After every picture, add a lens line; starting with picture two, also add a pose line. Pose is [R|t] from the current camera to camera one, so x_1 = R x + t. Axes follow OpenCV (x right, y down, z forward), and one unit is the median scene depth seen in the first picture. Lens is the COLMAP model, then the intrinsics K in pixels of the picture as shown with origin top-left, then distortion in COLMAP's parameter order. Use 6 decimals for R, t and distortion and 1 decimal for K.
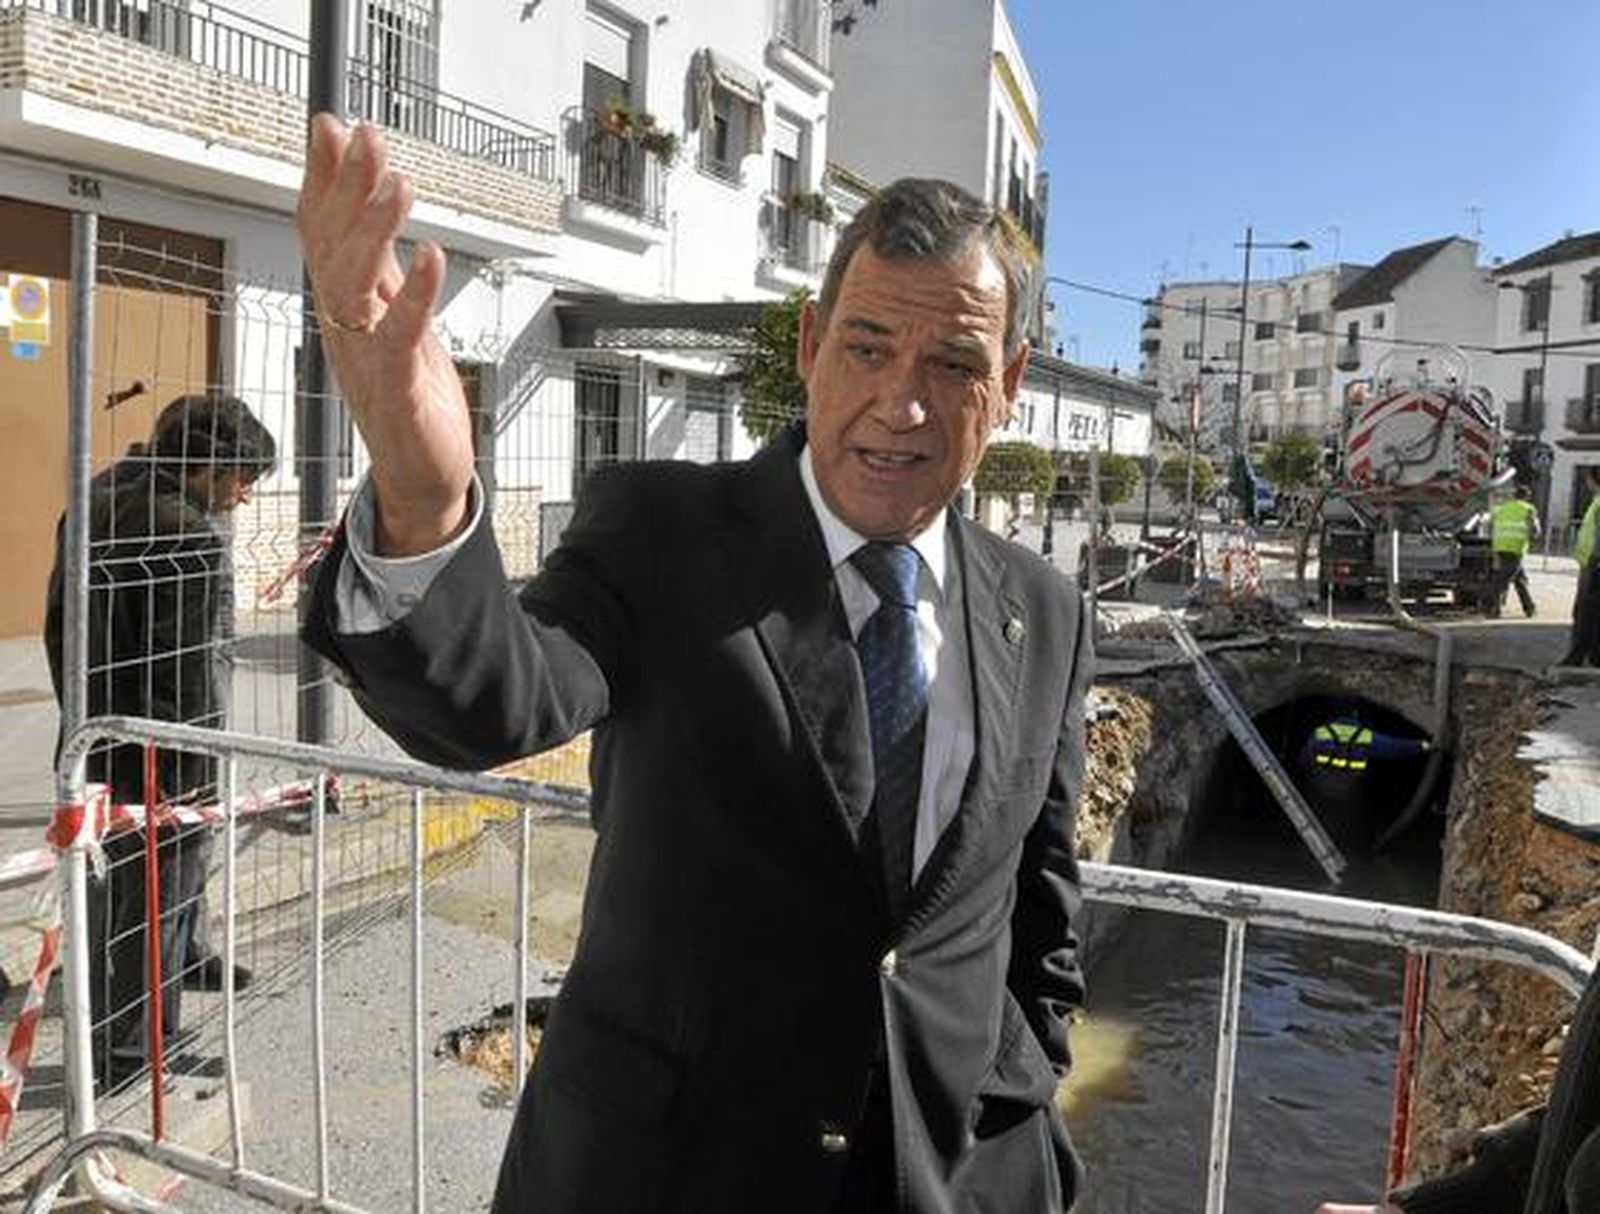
lens RADIAL K [[1425.9, 0, 807.8], [0, 1425.9, 582.3], [0, 0, 1]] dist [-0.093088, 0.079432]
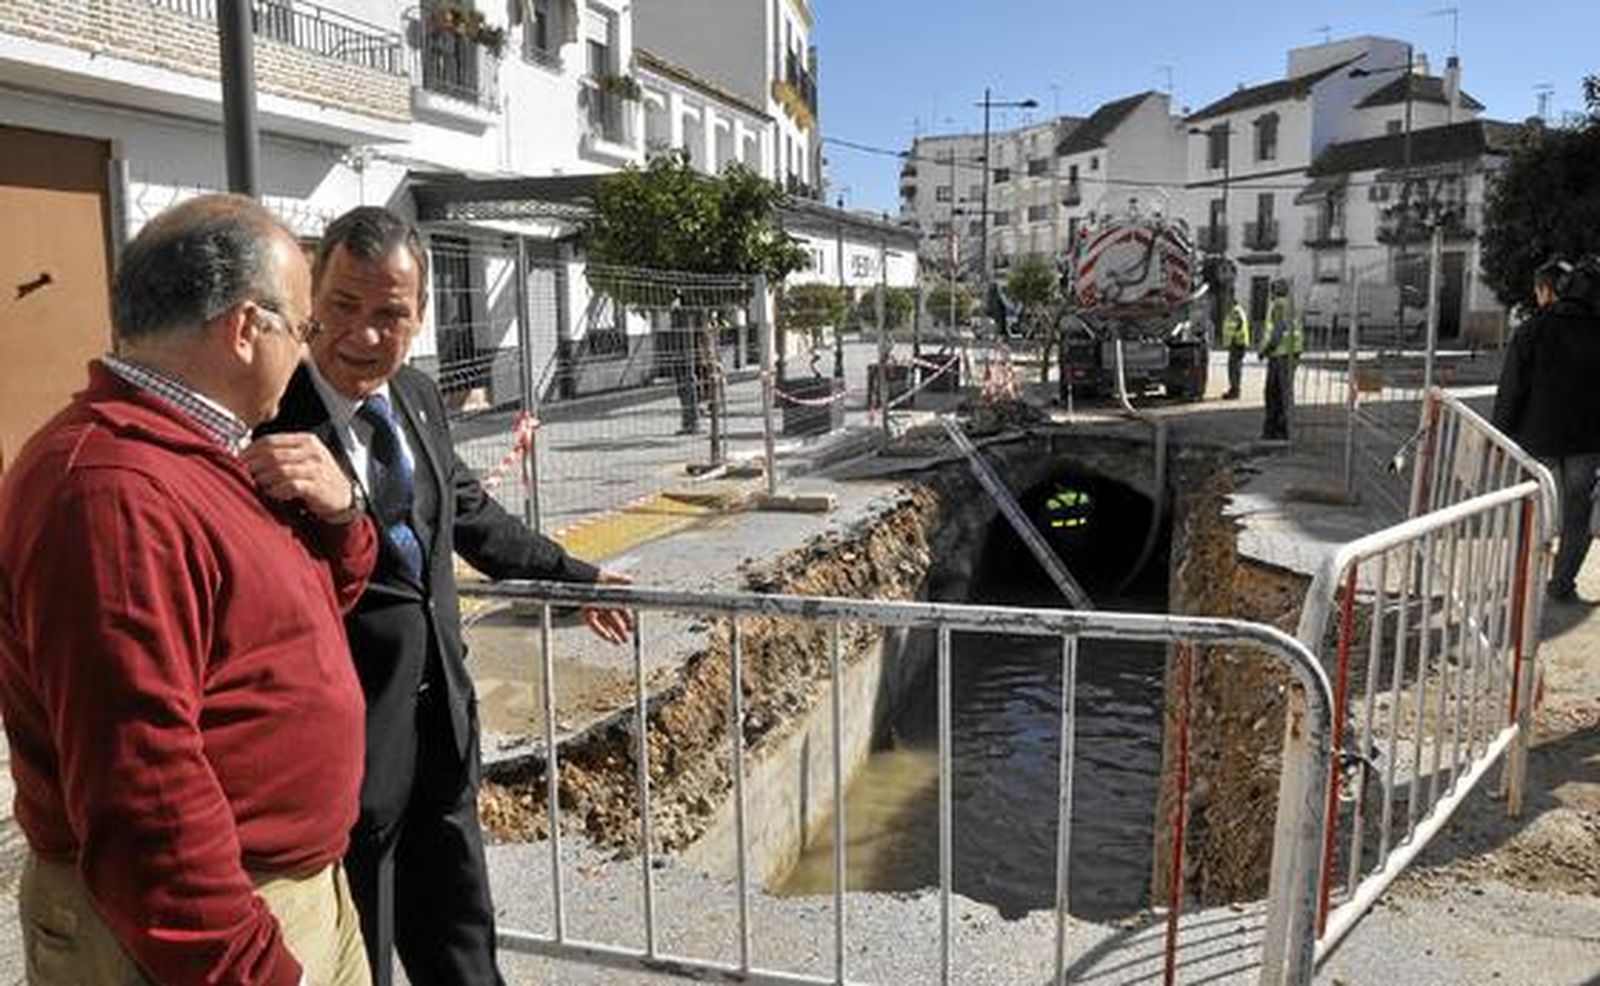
lens RADIAL K [[1223.3, 0, 800.0], [0, 1223.3, 493.0], [0, 0, 1]] dist [-0.086108, 0.058064]
pose [[0.987767, -0.072106, 0.138265, -0.016306], [0.061649, 0.995008, 0.078480, -0.003266], [-0.143233, -0.068997, 0.987281, -0.024734]]
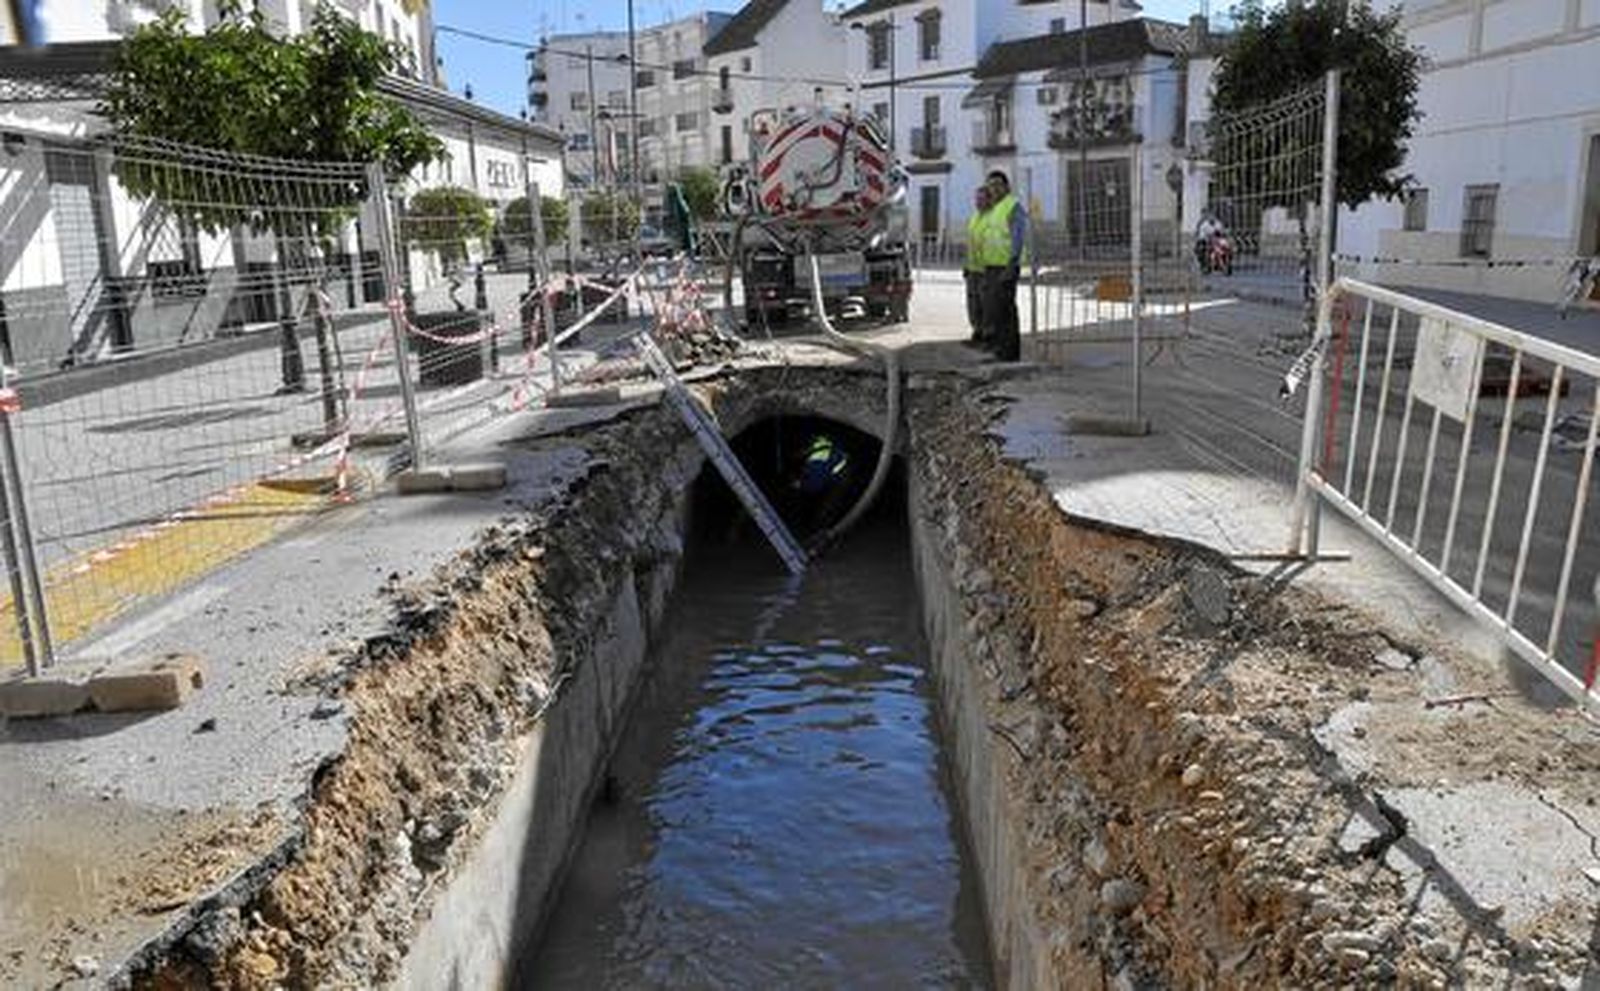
lens RADIAL K [[1276.8, 0, 800.6], [0, 1276.8, 541.1], [0, 0, 1]] dist [-0.098071, 0.075296]
pose [[0.904317, -0.165655, 0.393408, -0.004382], [0.098891, 0.977857, 0.184434, -0.001363], [-0.415249, -0.127883, 0.900674, 0.109060]]
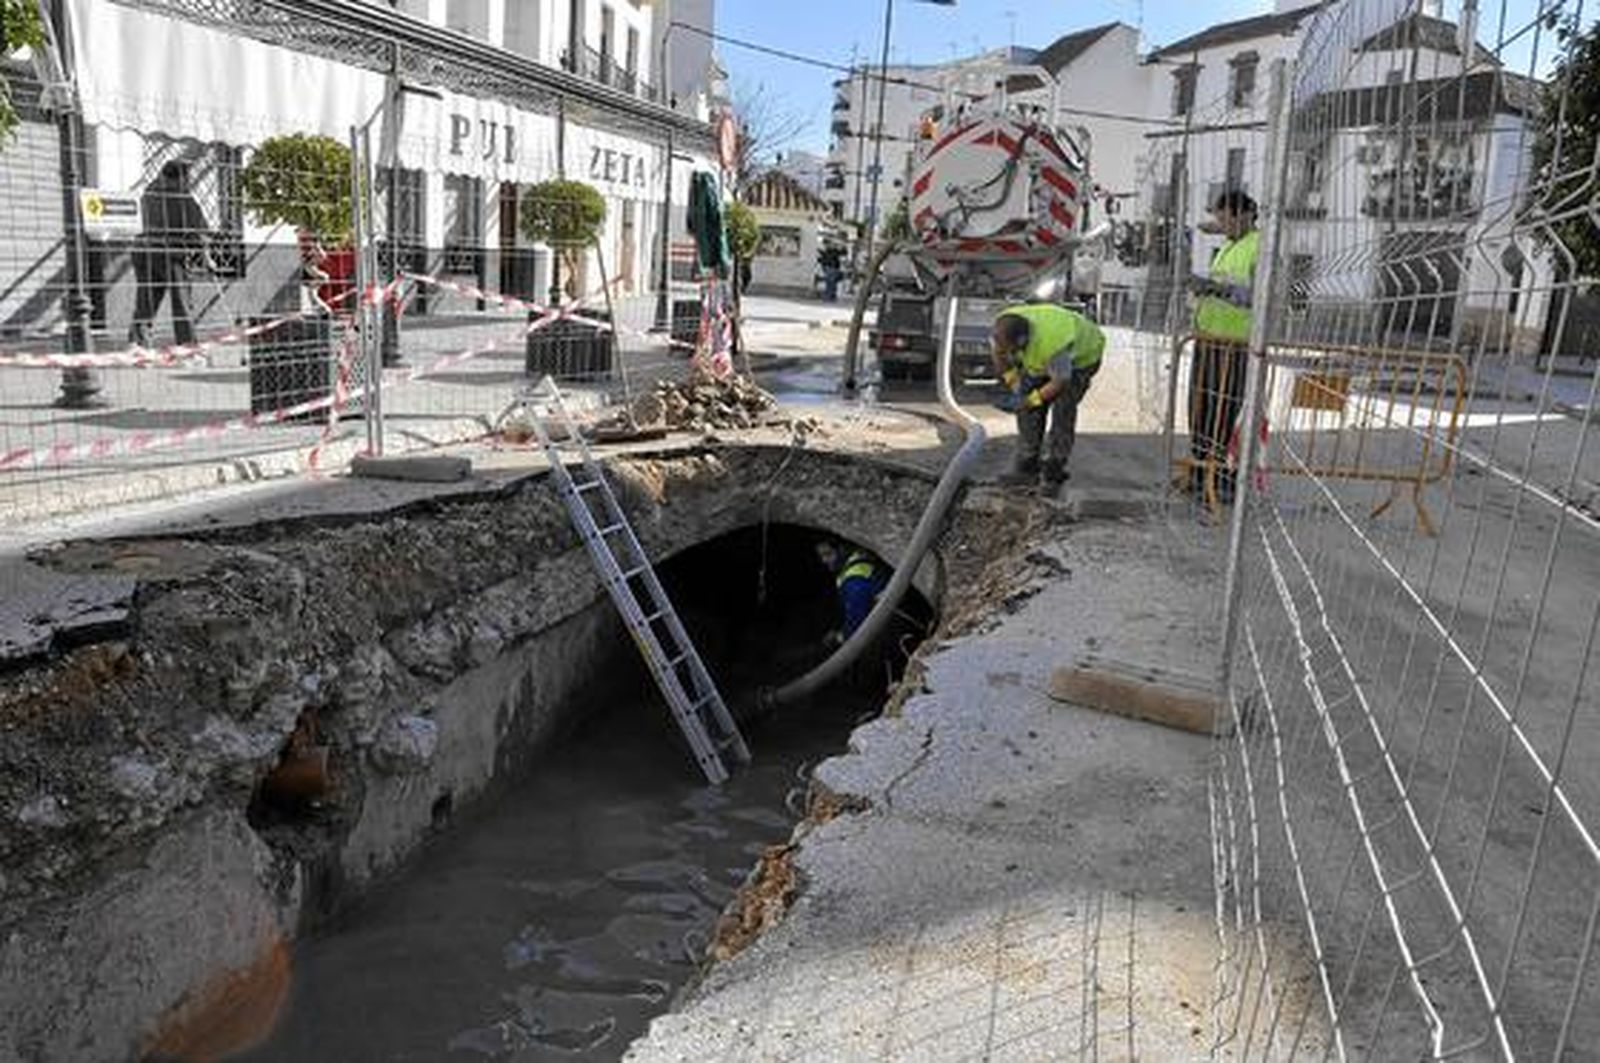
lens RADIAL K [[1147.7, 0, 863.9], [0, 1147.7, 530.4], [0, 0, 1]] dist [-0.050745, 0.004062]
pose [[0.982226, -0.021151, 0.186507, 0.240244], [-0.006953, 0.988850, 0.148755, -0.000186], [-0.187574, -0.147408, 0.971127, 0.352573]]
